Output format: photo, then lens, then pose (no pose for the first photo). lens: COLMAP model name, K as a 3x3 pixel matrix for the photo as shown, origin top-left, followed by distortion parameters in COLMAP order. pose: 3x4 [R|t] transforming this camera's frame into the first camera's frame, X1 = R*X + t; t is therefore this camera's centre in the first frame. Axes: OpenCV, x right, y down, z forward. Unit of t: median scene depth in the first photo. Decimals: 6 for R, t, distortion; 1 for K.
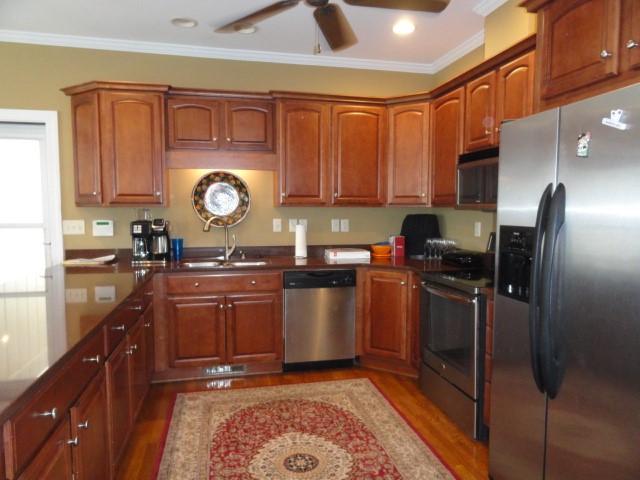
lens RADIAL K [[446.7, 0, 320.9], [0, 446.7, 239.1], [0, 0, 1]] dist [-0.006171, -0.000062]
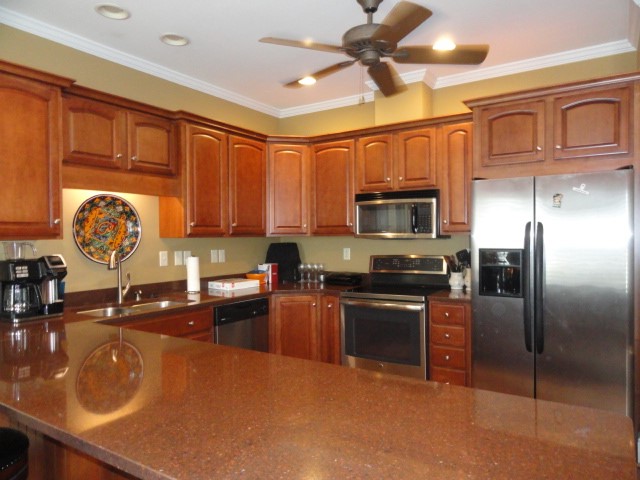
lens RADIAL K [[446.7, 0, 323.4], [0, 446.7, 239.6], [0, 0, 1]] dist [-0.006171, -0.000062]
pose [[0.720710, -0.015143, 0.693072, -0.507259], [0.057779, 0.997595, -0.038287, -0.016917], [-0.690825, 0.067638, 0.719851, 0.149898]]
